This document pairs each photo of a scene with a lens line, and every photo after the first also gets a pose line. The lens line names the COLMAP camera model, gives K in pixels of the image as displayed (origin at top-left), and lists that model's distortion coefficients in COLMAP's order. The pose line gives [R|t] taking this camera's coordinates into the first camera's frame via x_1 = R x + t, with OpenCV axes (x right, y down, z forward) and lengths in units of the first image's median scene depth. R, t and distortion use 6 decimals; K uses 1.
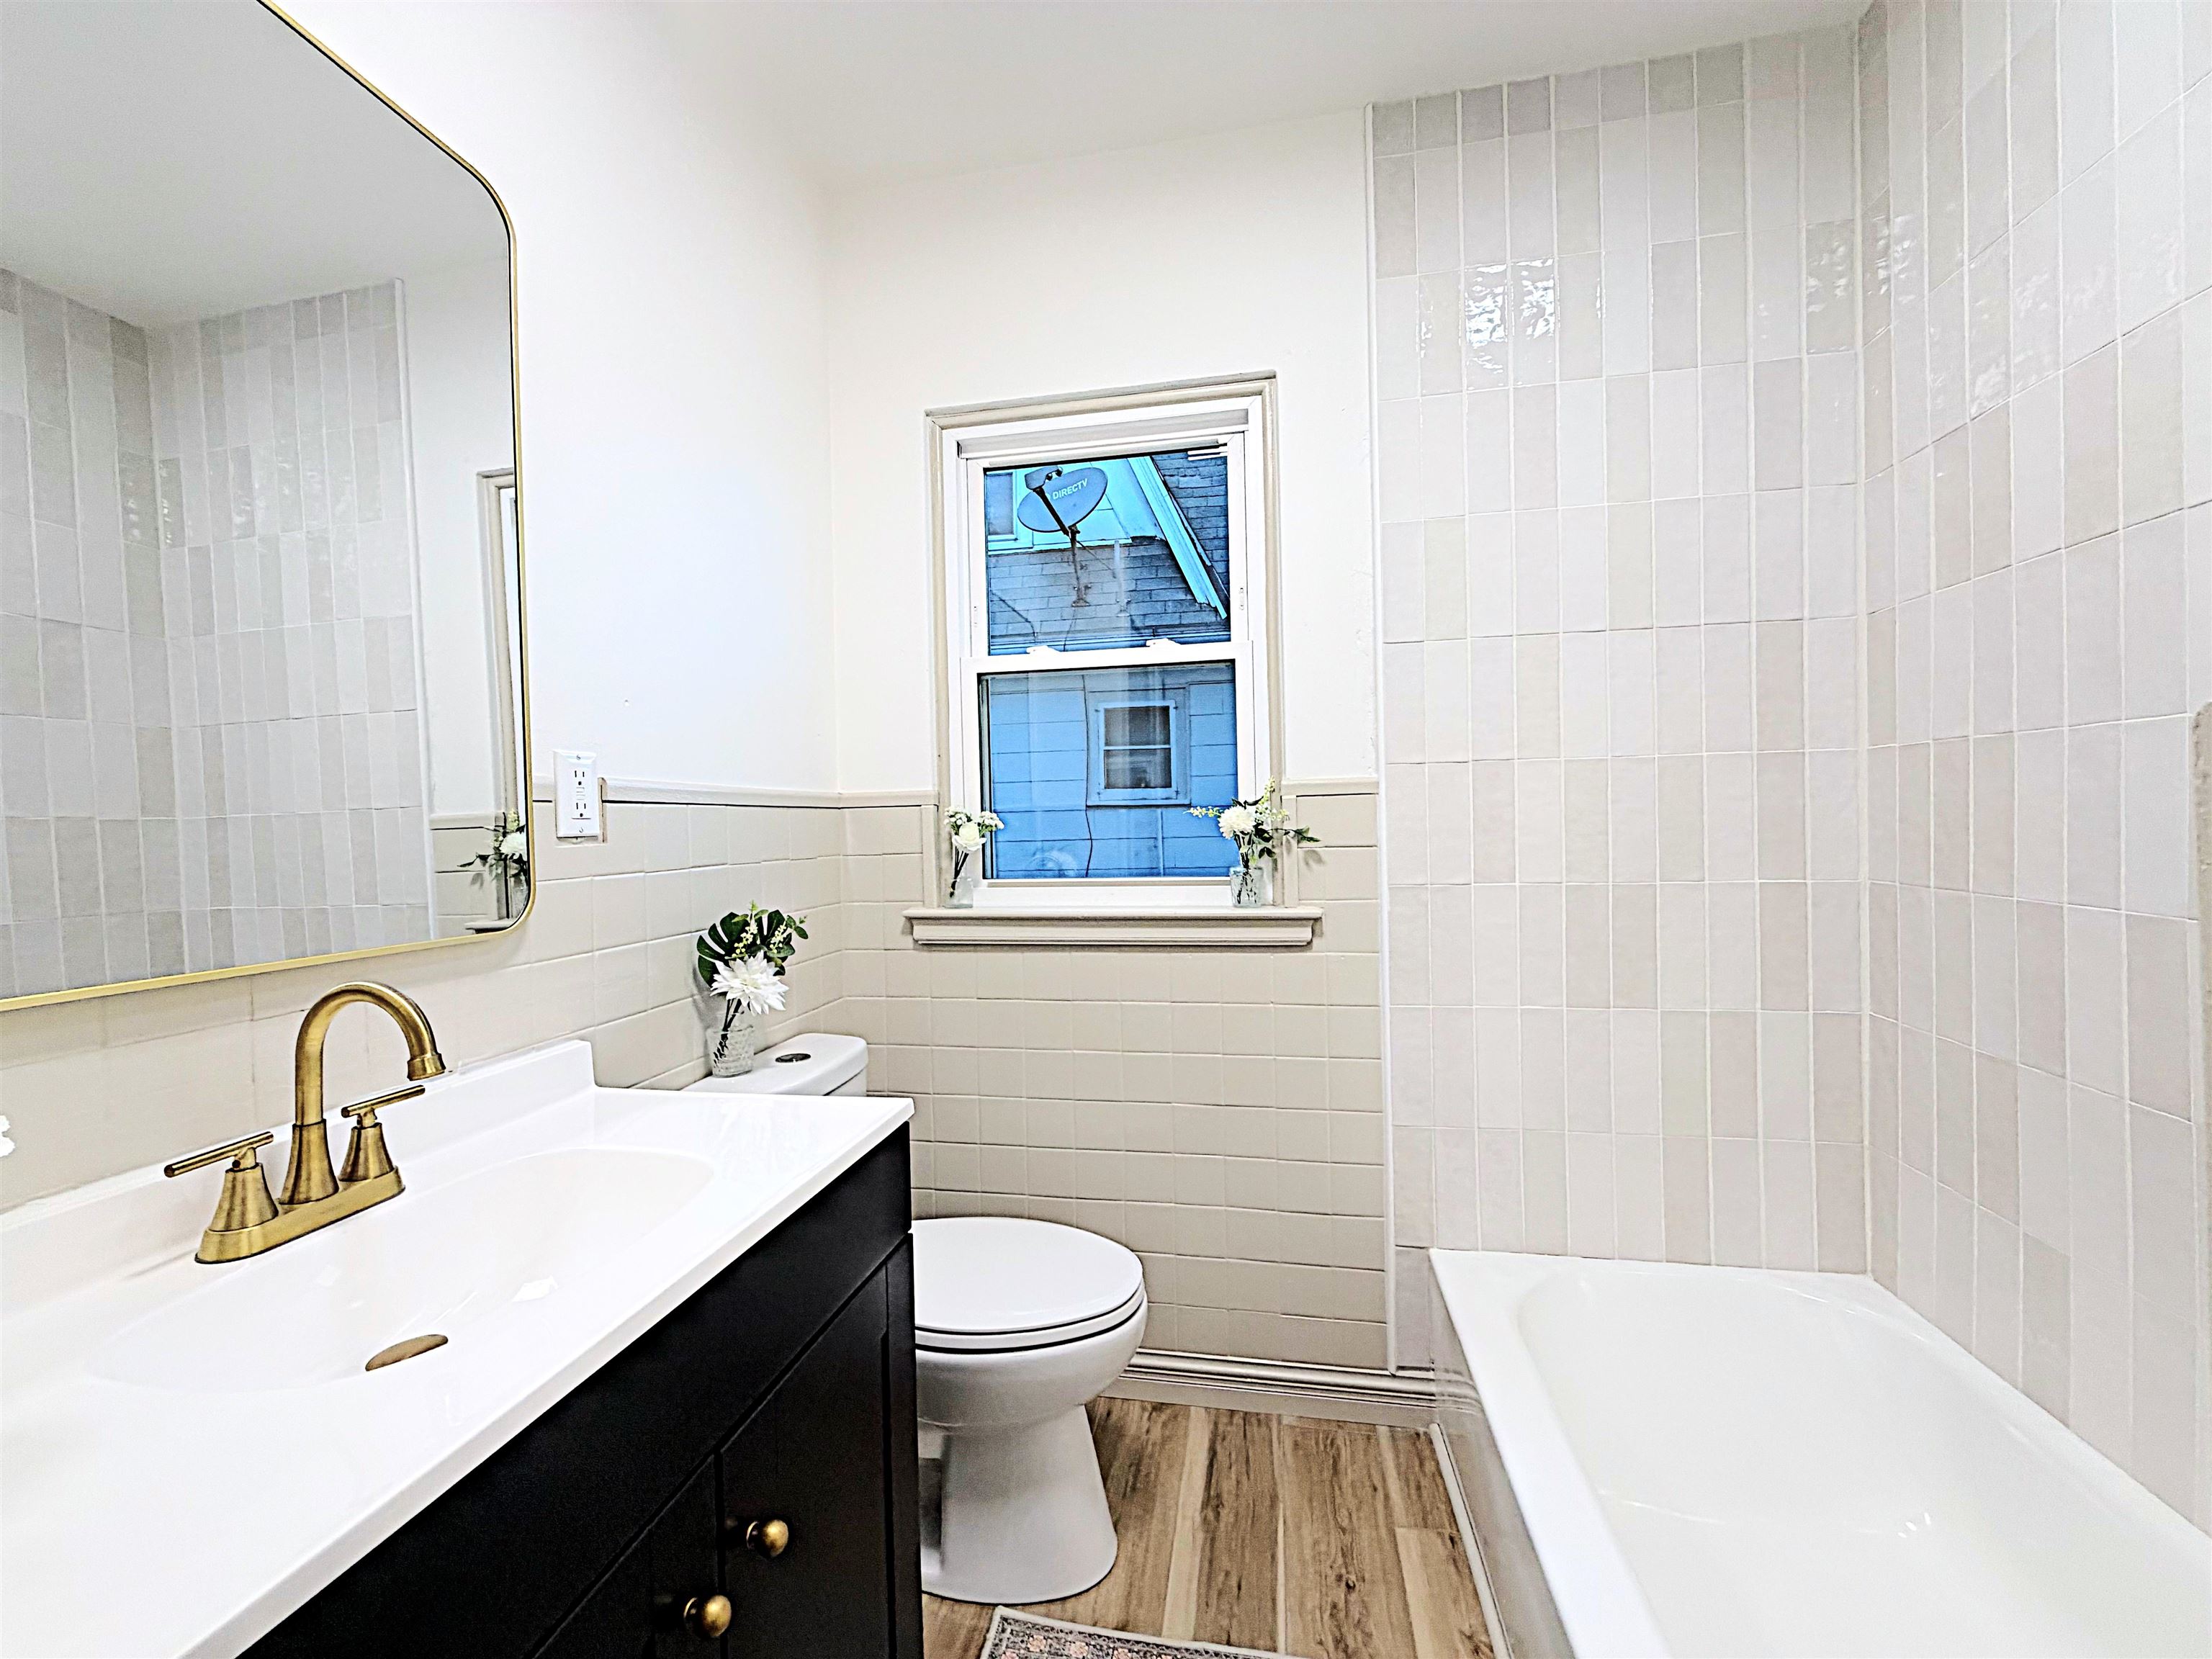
lens RADIAL K [[882.0, 0, 1099.5], [0, 882.0, 827.3], [0, 0, 1]] dist [0.001174, -0.000336]
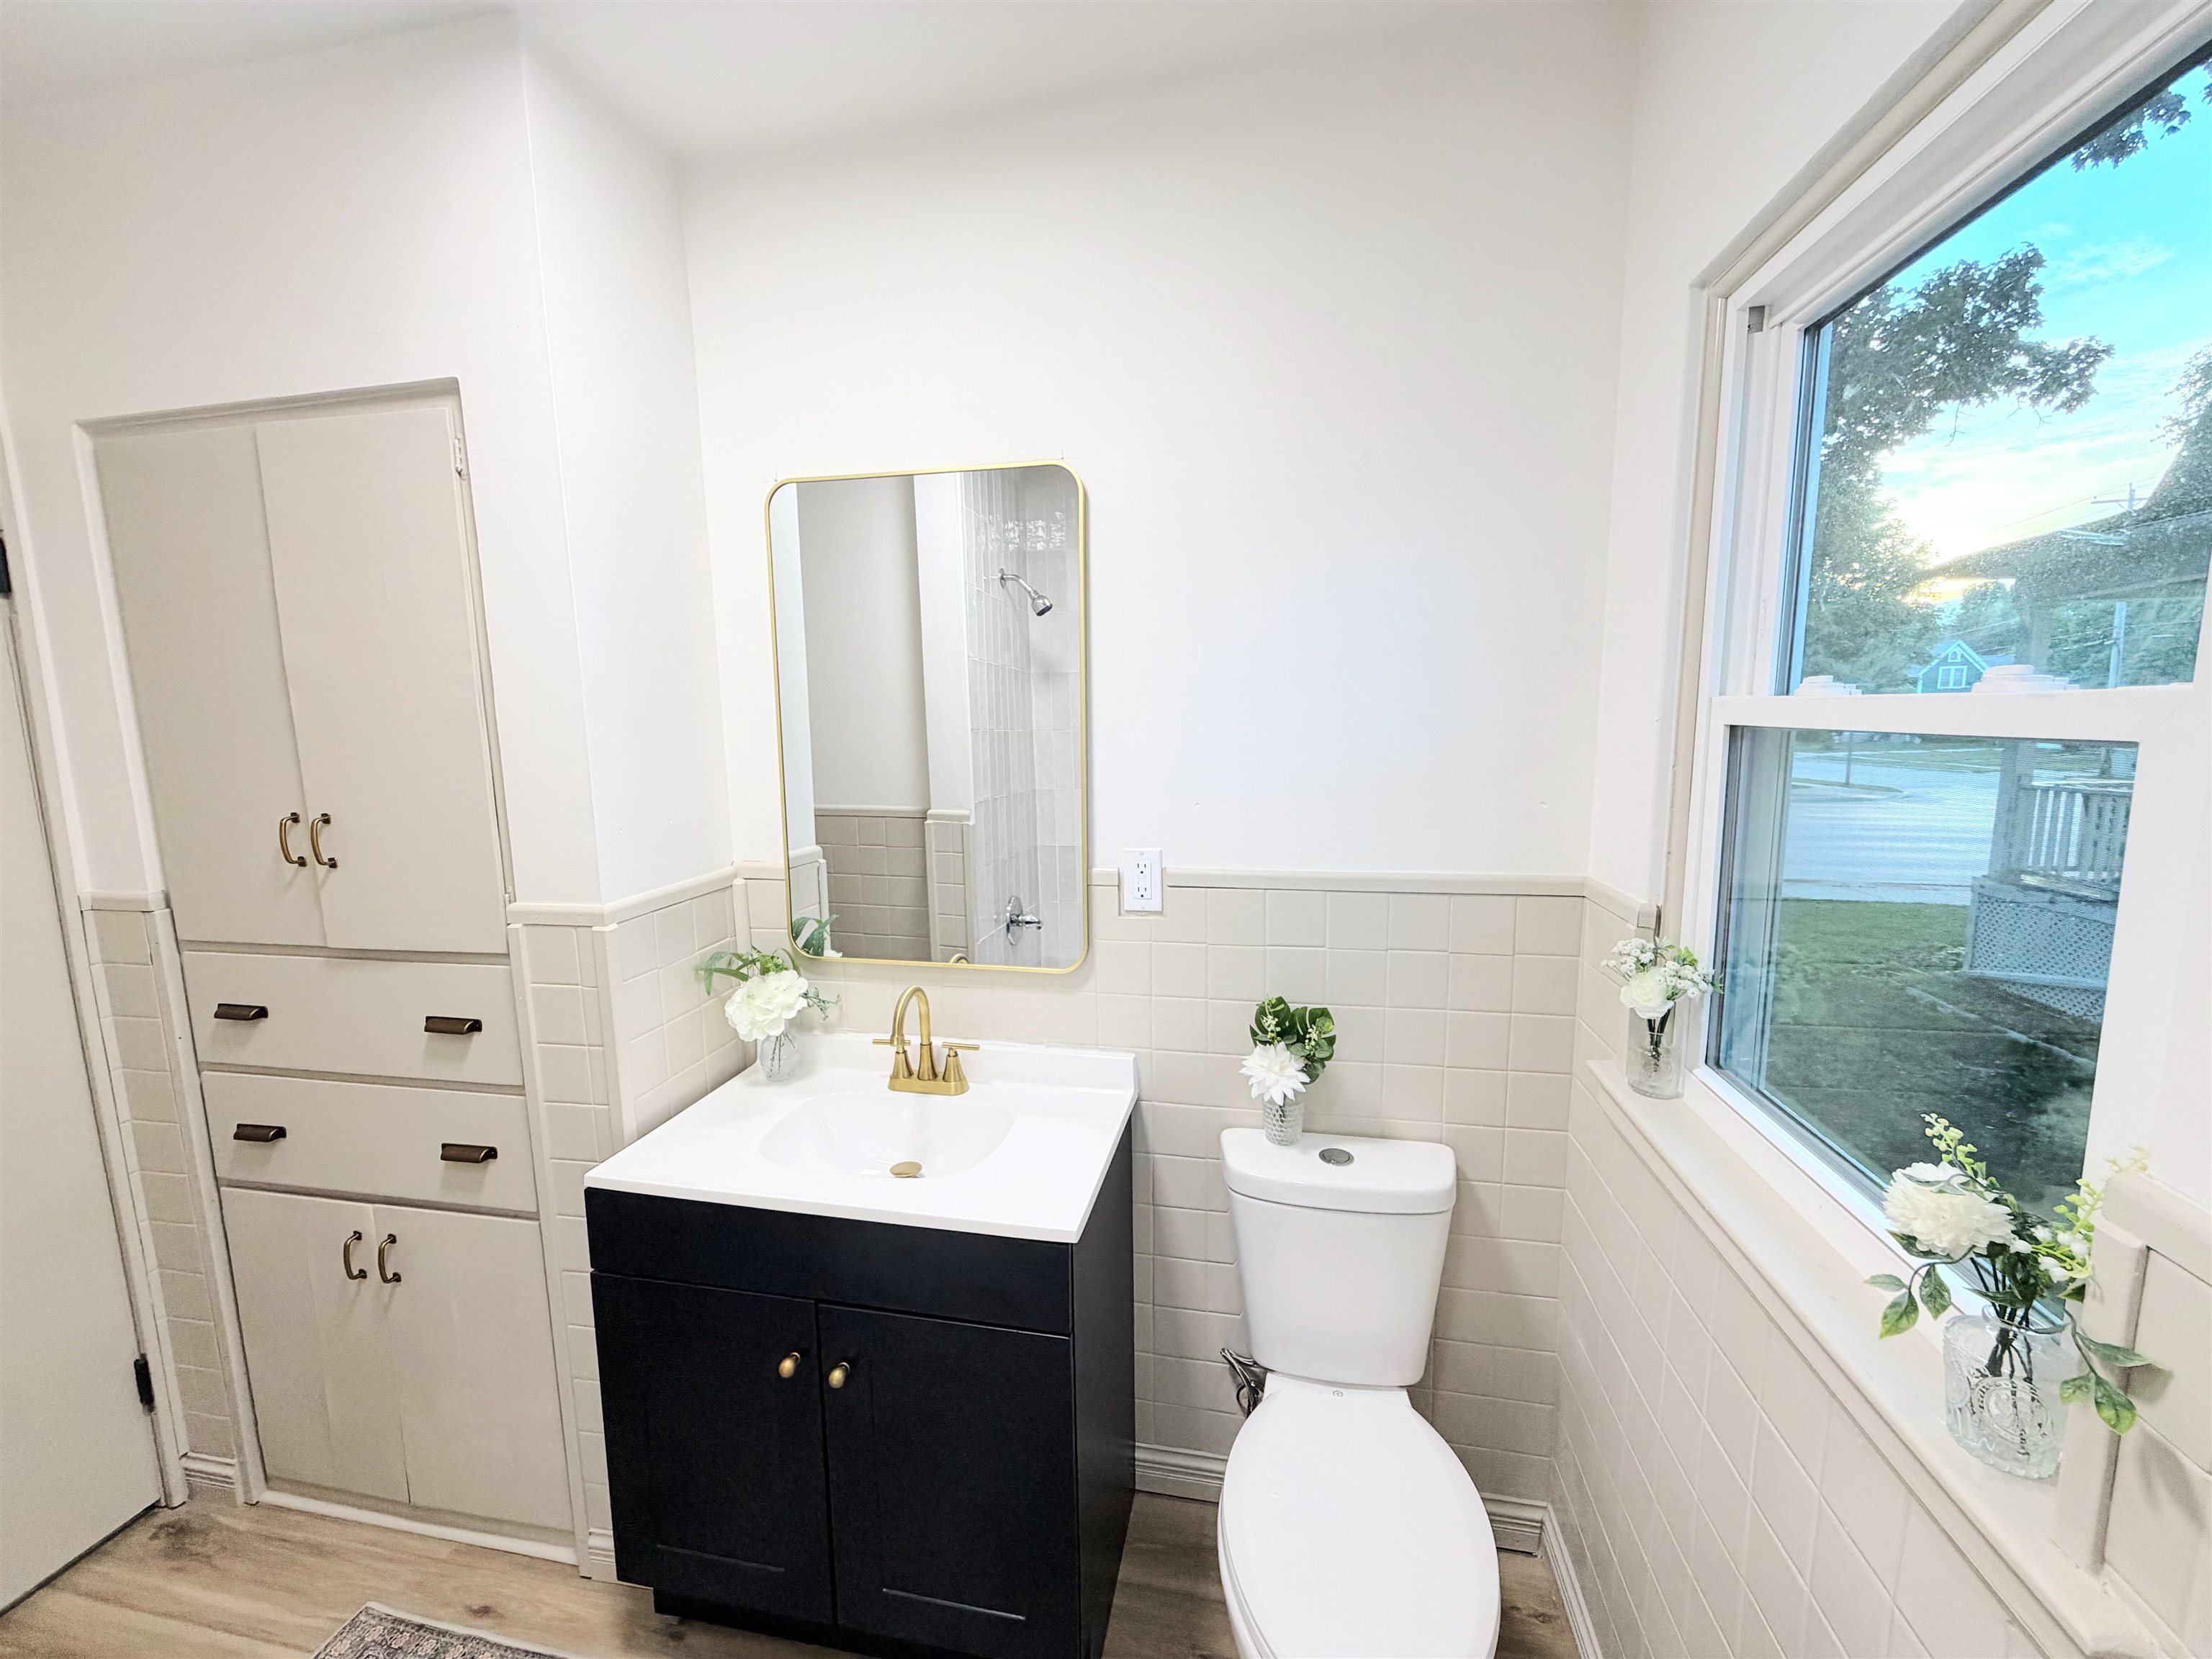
lens RADIAL K [[882.0, 0, 1099.5], [0, 882.0, 827.3], [0, 0, 1]] dist [0.001174, -0.000336]
pose [[-0.016638, 0.153206, -0.988054, 0.713270], [0.008610, 0.988176, 0.153080, -0.318287], [0.999825, -0.005960, -0.017760, 0.947608]]
